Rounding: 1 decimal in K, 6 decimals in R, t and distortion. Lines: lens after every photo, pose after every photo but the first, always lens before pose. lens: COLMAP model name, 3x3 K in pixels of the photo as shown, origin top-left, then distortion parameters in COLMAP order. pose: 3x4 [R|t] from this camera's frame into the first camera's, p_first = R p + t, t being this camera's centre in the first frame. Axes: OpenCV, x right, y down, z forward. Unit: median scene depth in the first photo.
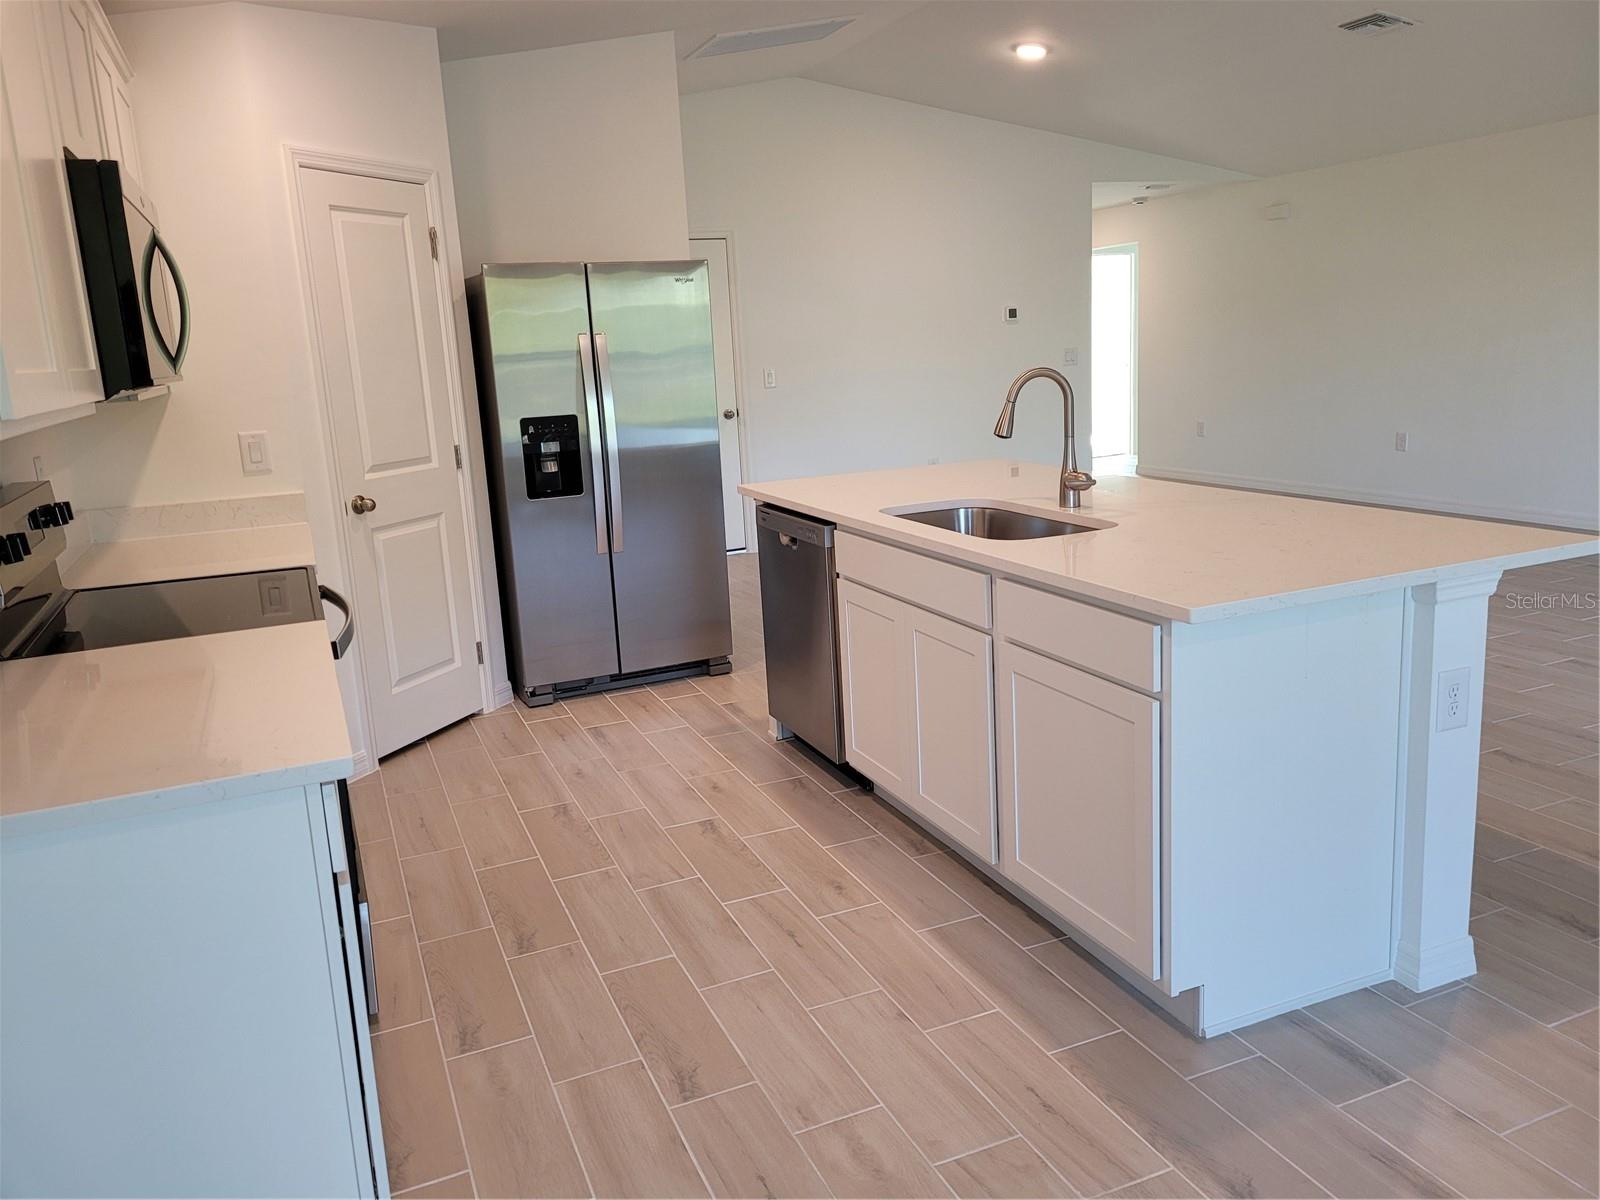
lens RADIAL K [[1198.9, 0, 793.4], [0, 1198.9, 582.5], [0, 0, 1]] dist [0.032341, -0.001646]
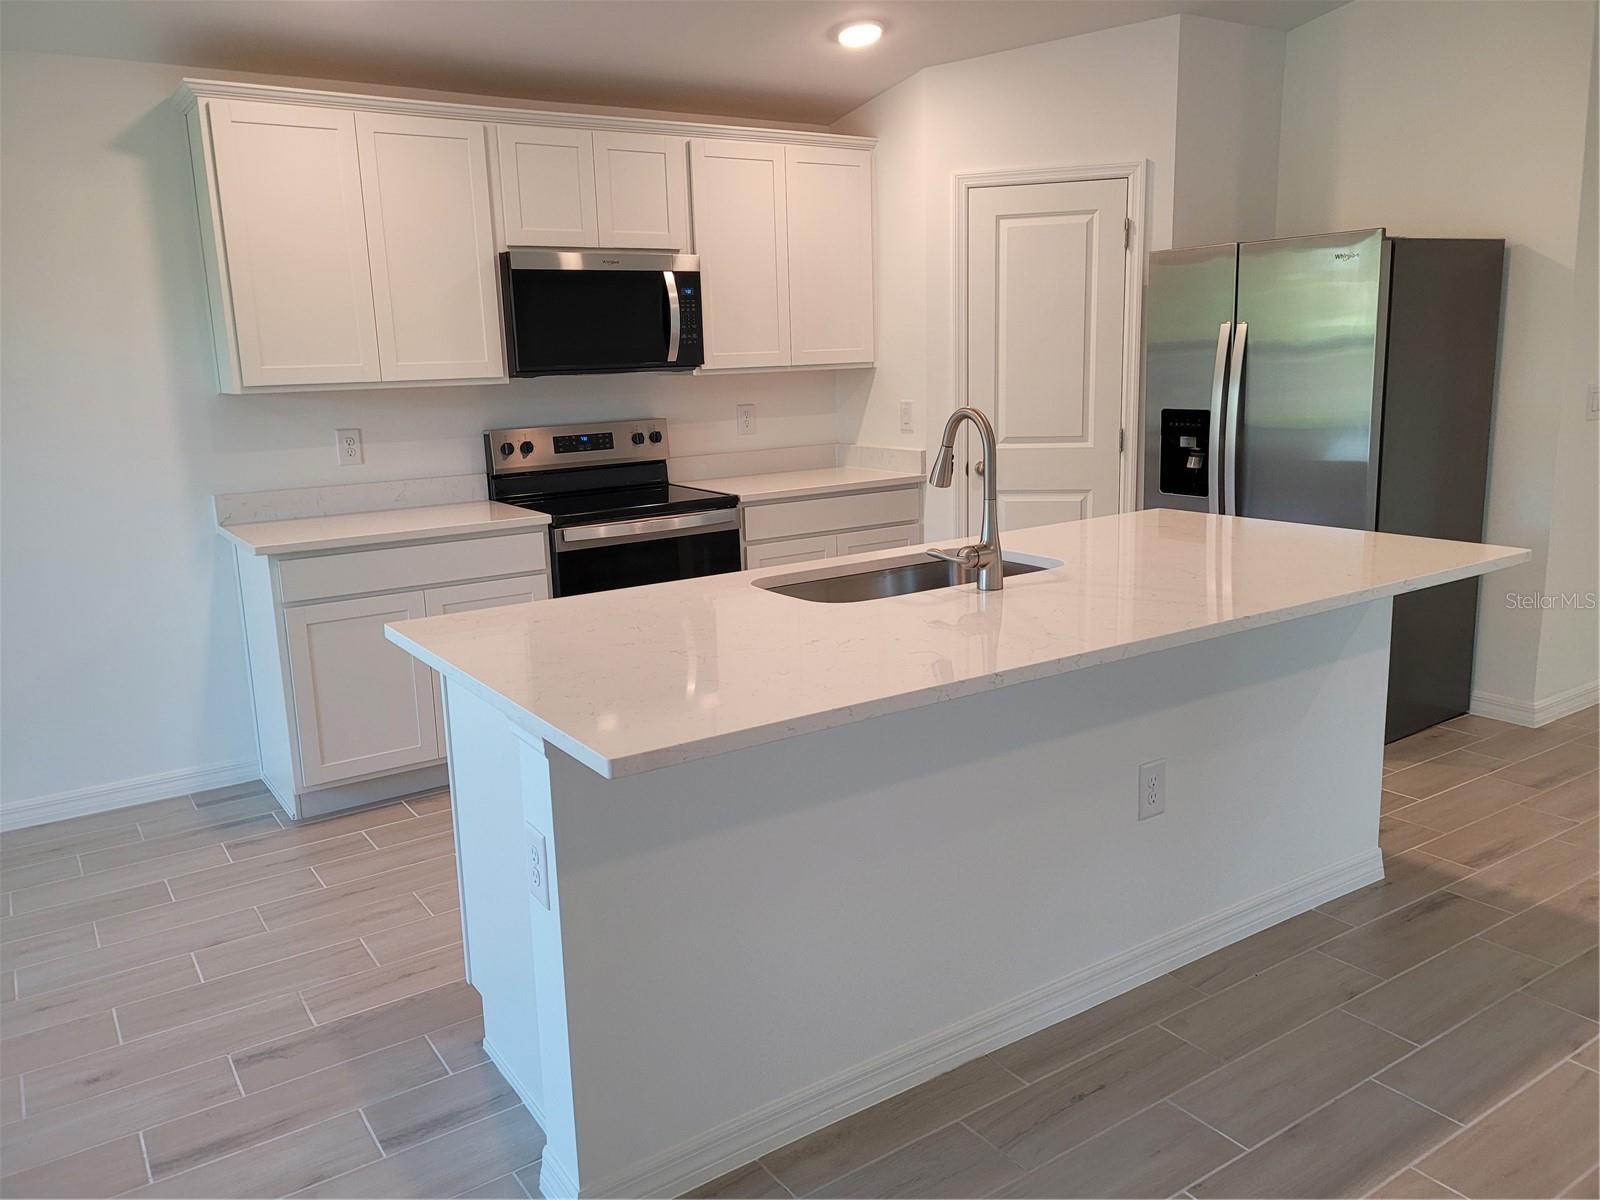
lens RADIAL K [[1198.9, 0, 793.4], [0, 1198.9, 582.5], [0, 0, 1]] dist [0.032341, -0.001646]
pose [[0.185025, 0.231976, -0.954962, 0.789453], [-0.173788, 0.964149, 0.200536, -0.166417], [0.967245, 0.128857, 0.218706, 0.591452]]
